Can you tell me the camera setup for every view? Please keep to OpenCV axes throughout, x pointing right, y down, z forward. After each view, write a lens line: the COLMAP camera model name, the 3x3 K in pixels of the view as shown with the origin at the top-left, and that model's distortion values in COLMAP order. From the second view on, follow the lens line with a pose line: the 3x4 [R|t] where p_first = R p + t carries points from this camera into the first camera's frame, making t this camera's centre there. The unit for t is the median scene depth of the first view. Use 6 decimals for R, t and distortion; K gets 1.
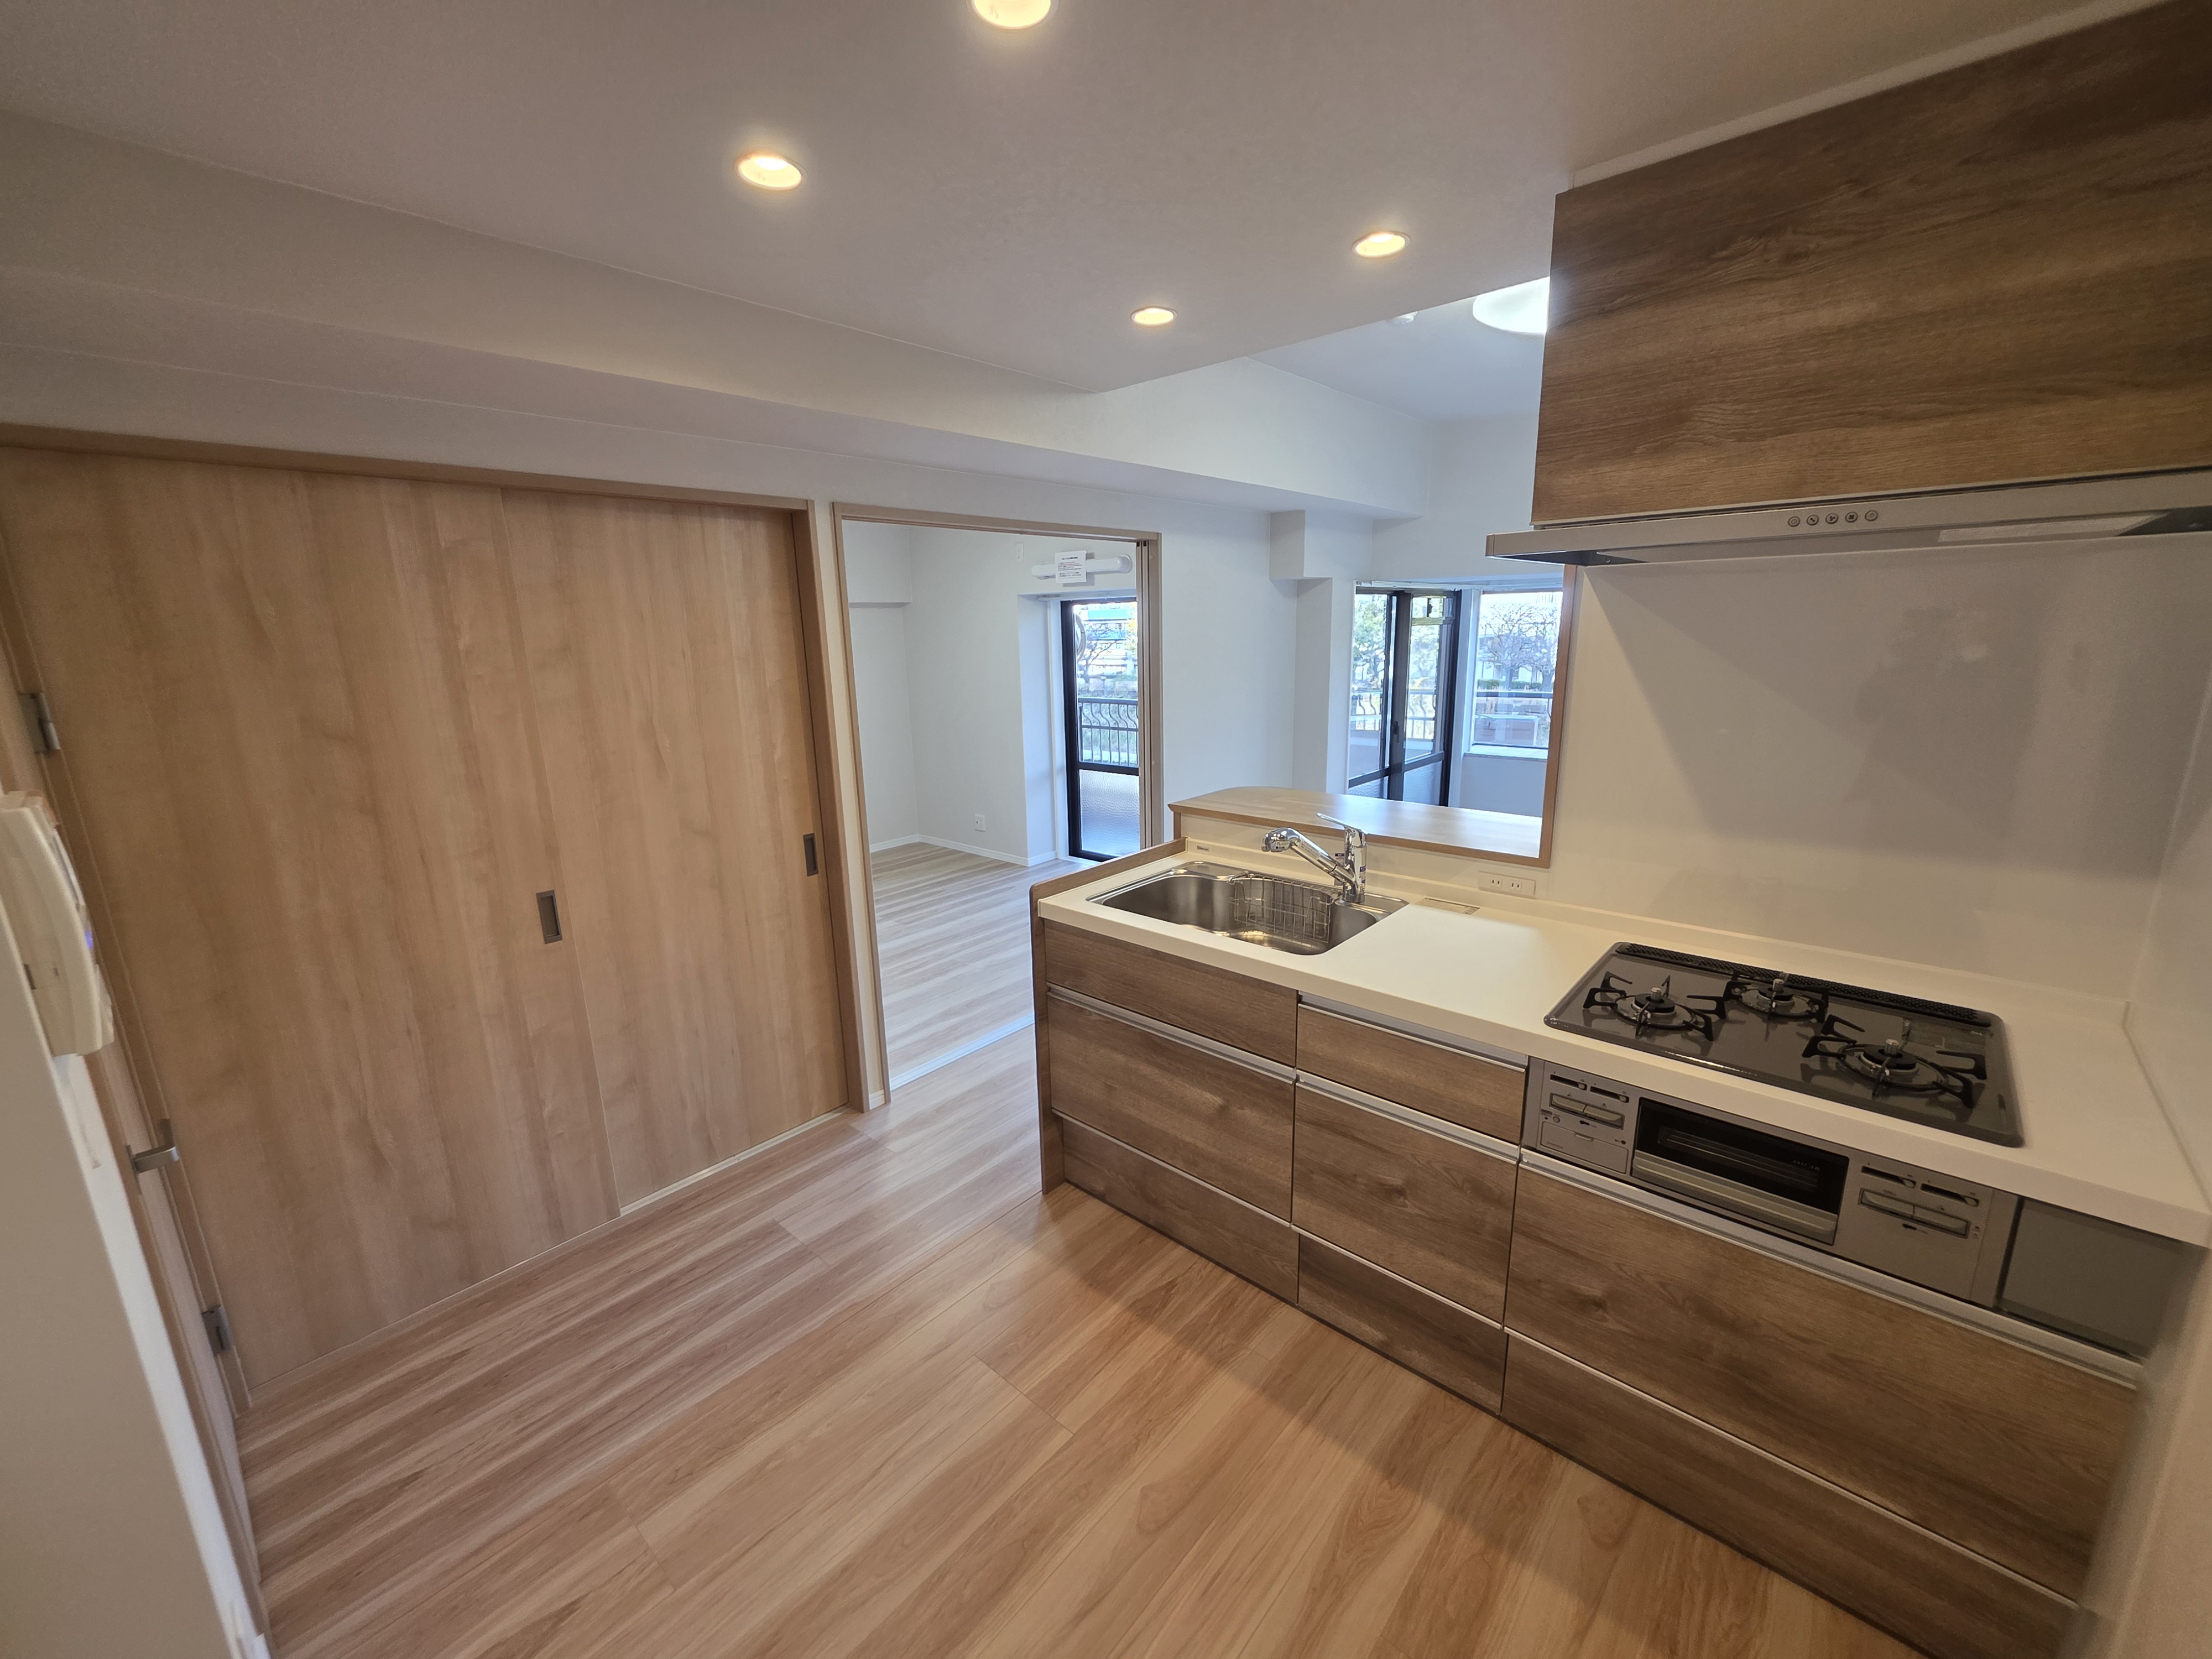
lens RADIAL K [[883.7, 0, 1103.9], [0, 883.7, 826.2], [0, 0, 1]] dist [0.000150, 0.000030]
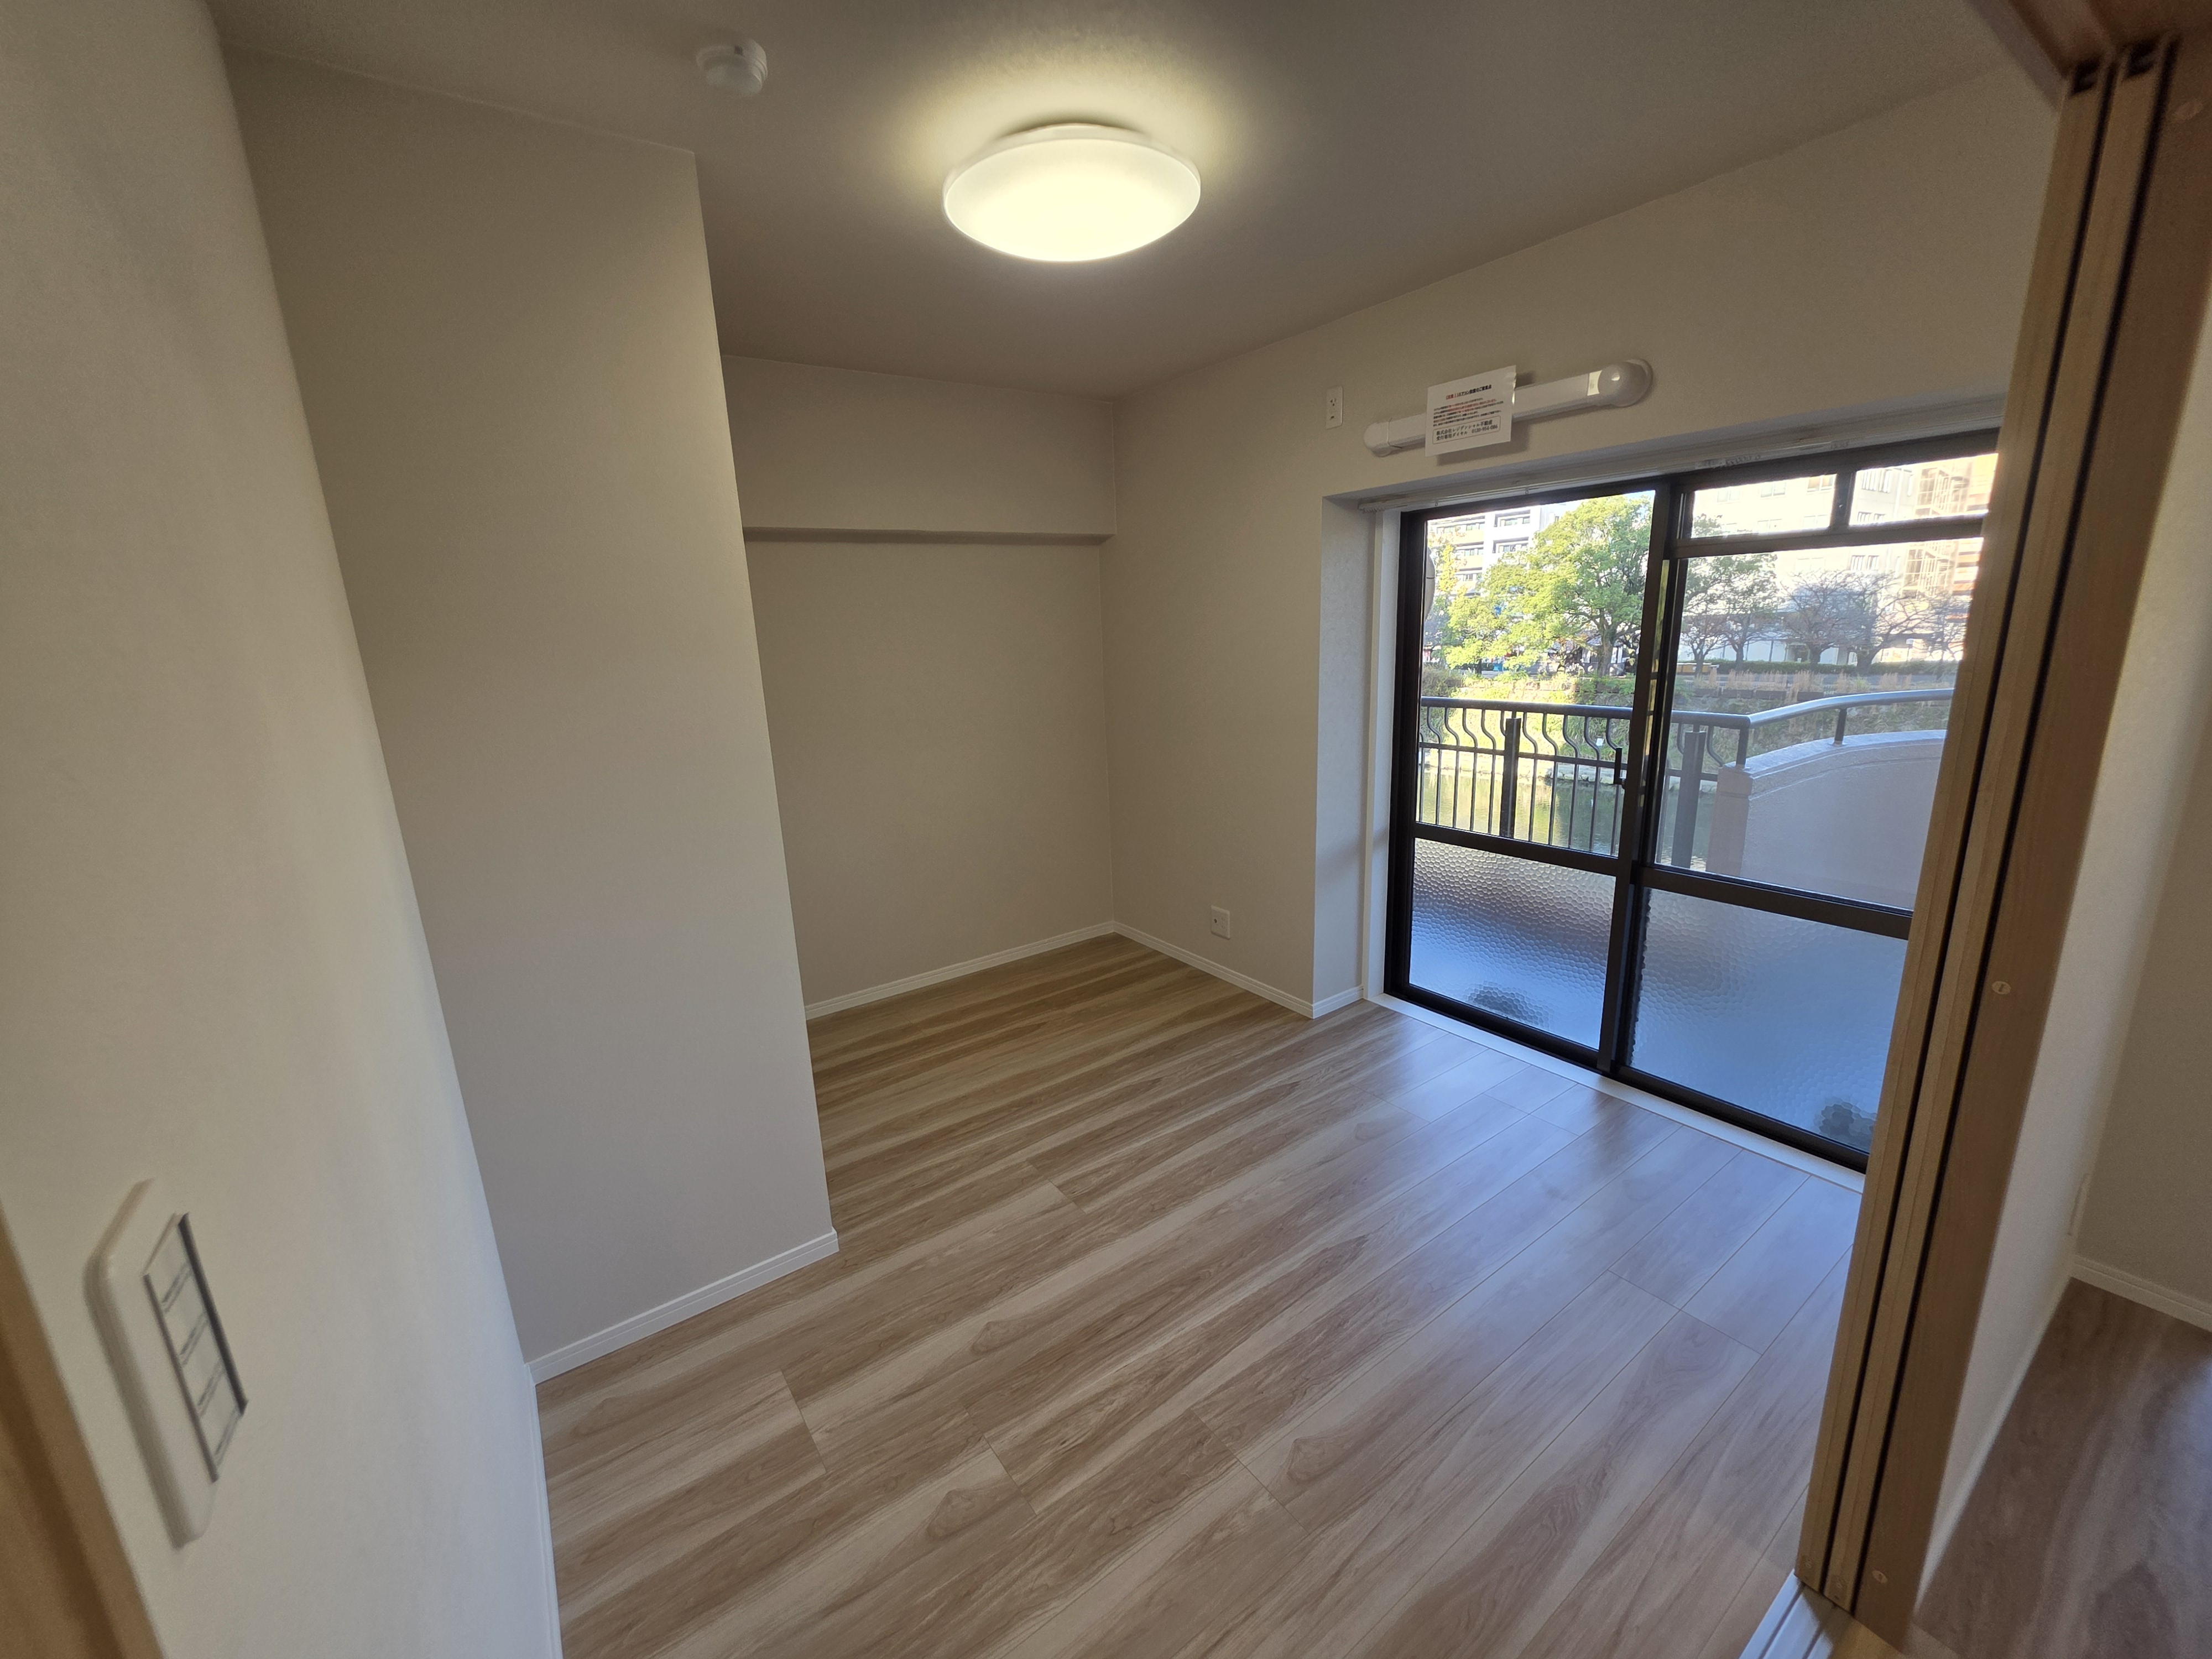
lens RADIAL K [[883.7, 0, 1103.9], [0, 883.7, 826.2], [0, 0, 1]] dist [0.000150, 0.000030]
pose [[0.975439, 0.033669, -0.217679, -0.306709], [-0.030422, 0.999371, 0.018251, -0.243809], [0.218157, -0.011180, 0.975850, 1.438344]]
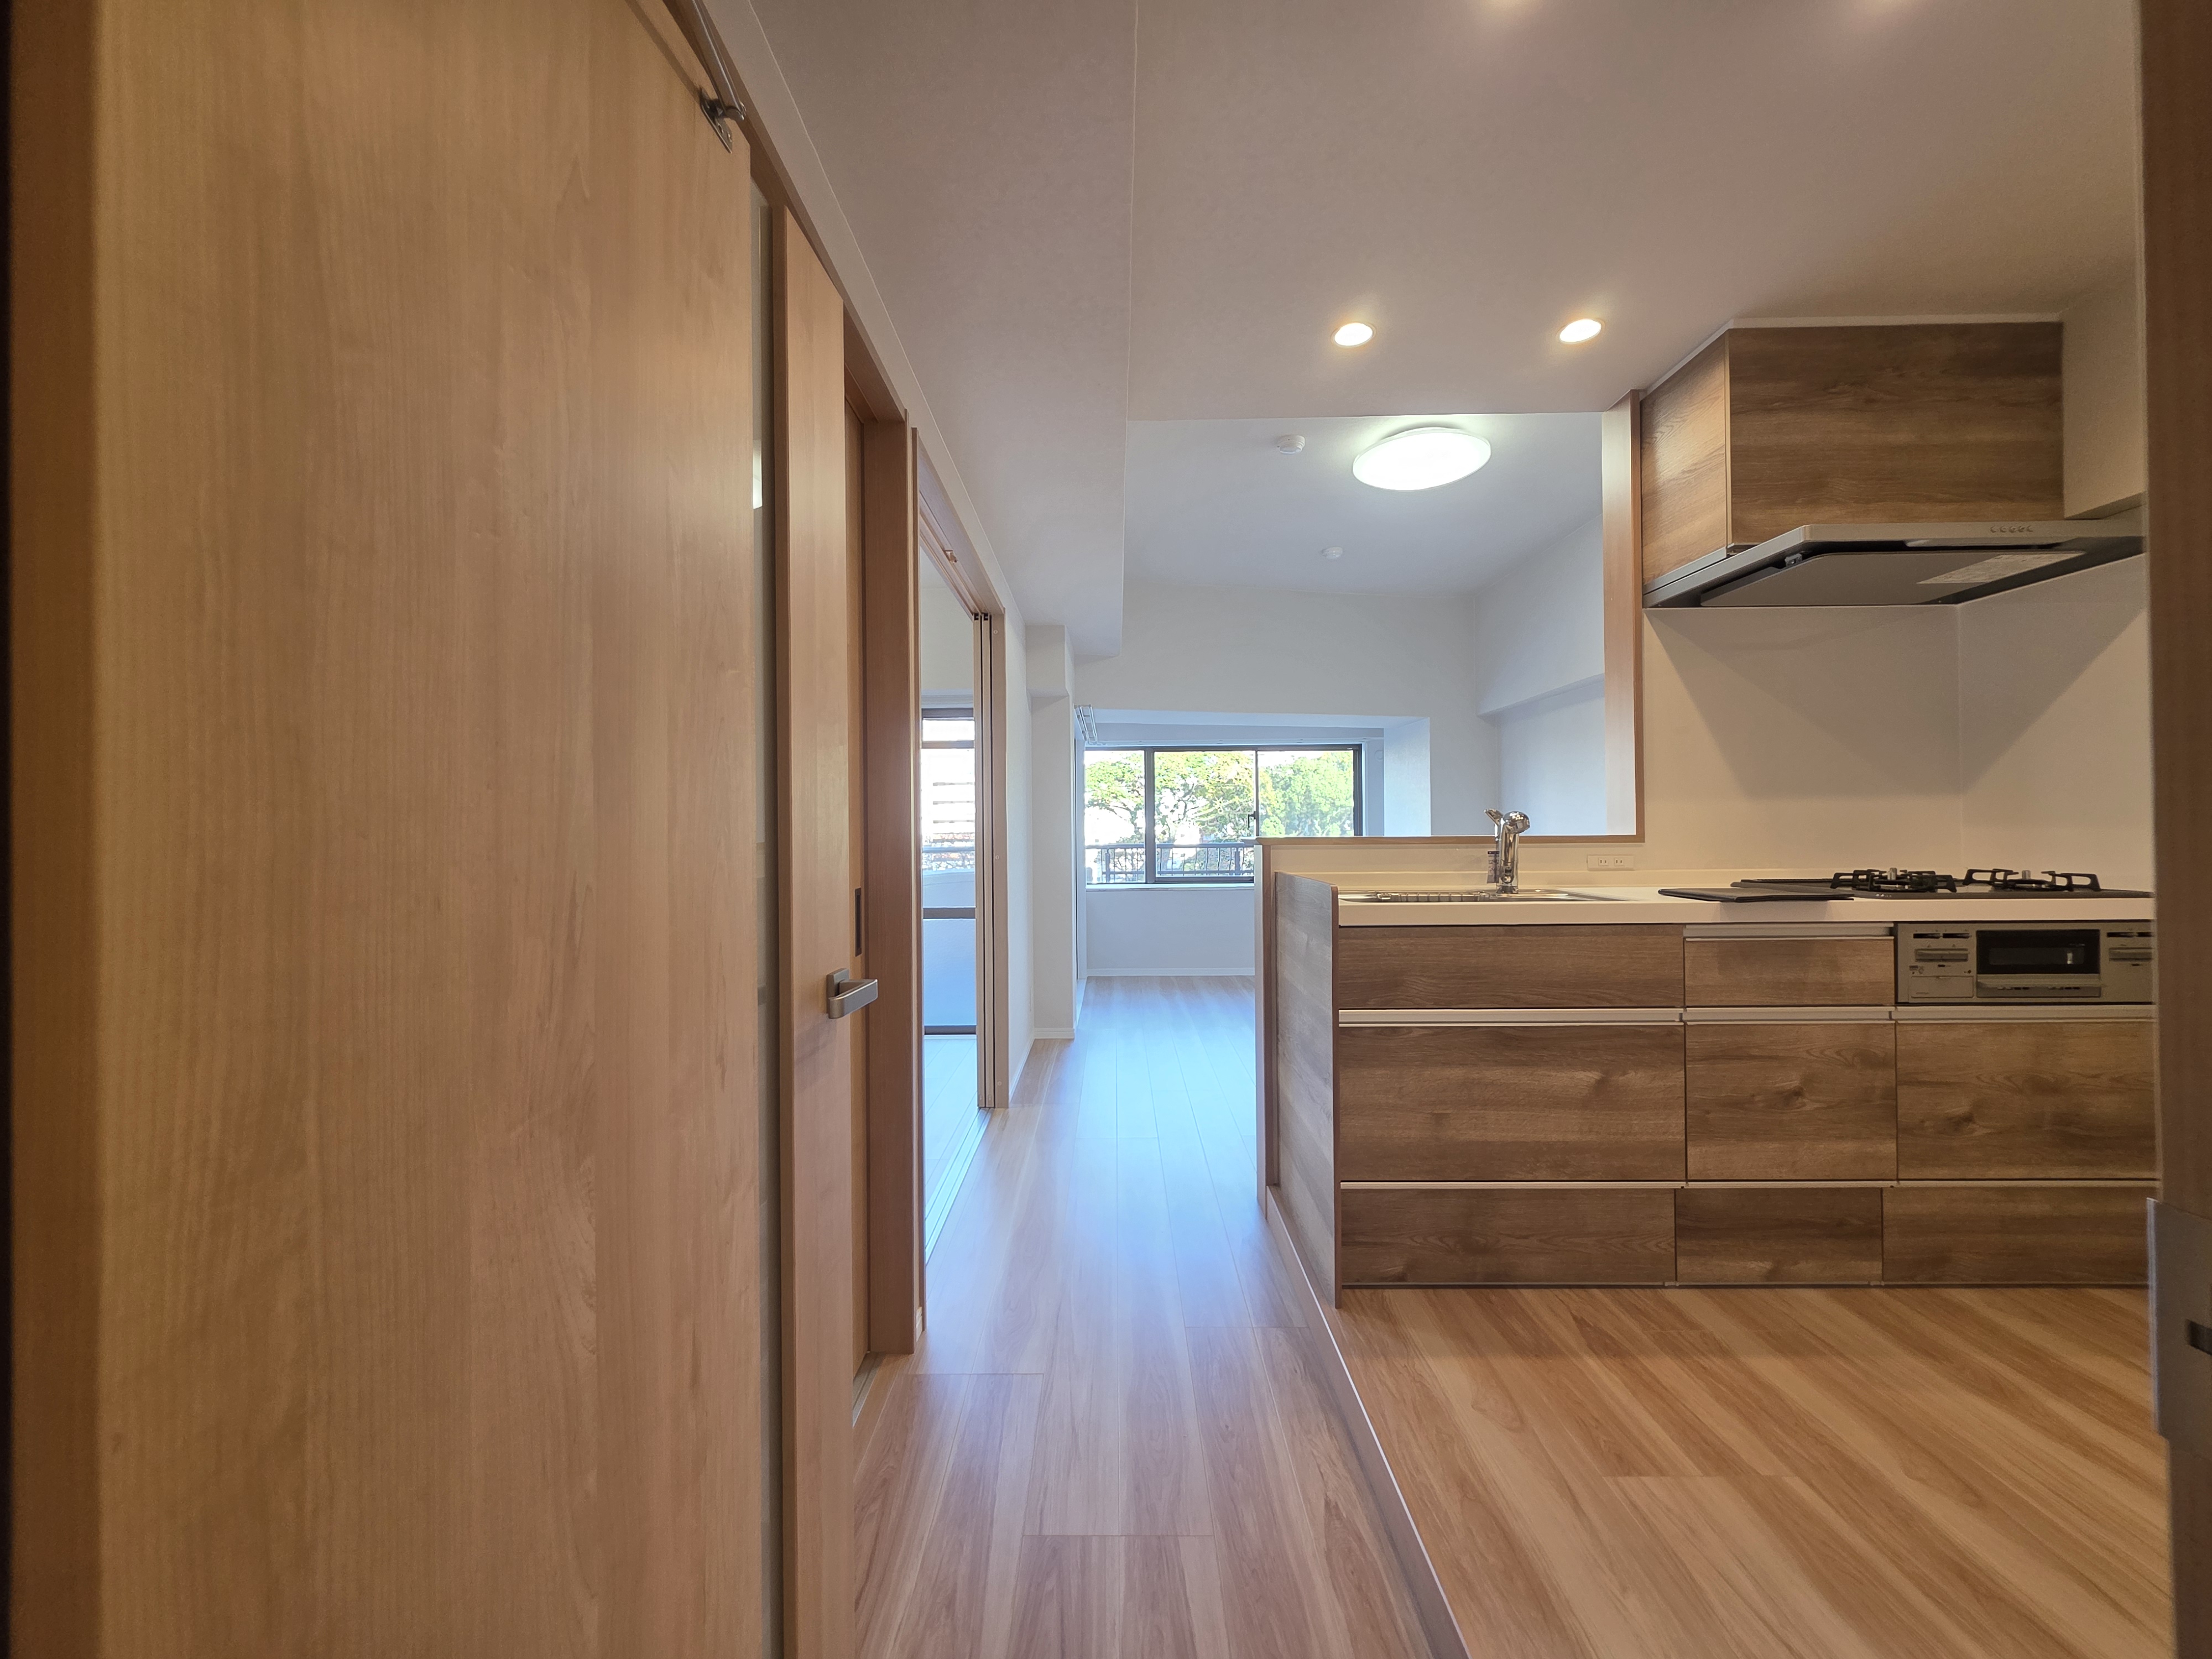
lens RADIAL K [[883.7, 0, 1103.9], [0, 883.7, 826.2], [0, 0, 1]] dist [0.000150, 0.000030]
pose [[0.755674, 0.020878, 0.654616, -0.910368], [0.136864, 0.972391, -0.189006, 0.162120], [-0.640489, 0.232420, 0.731953, 0.597369]]
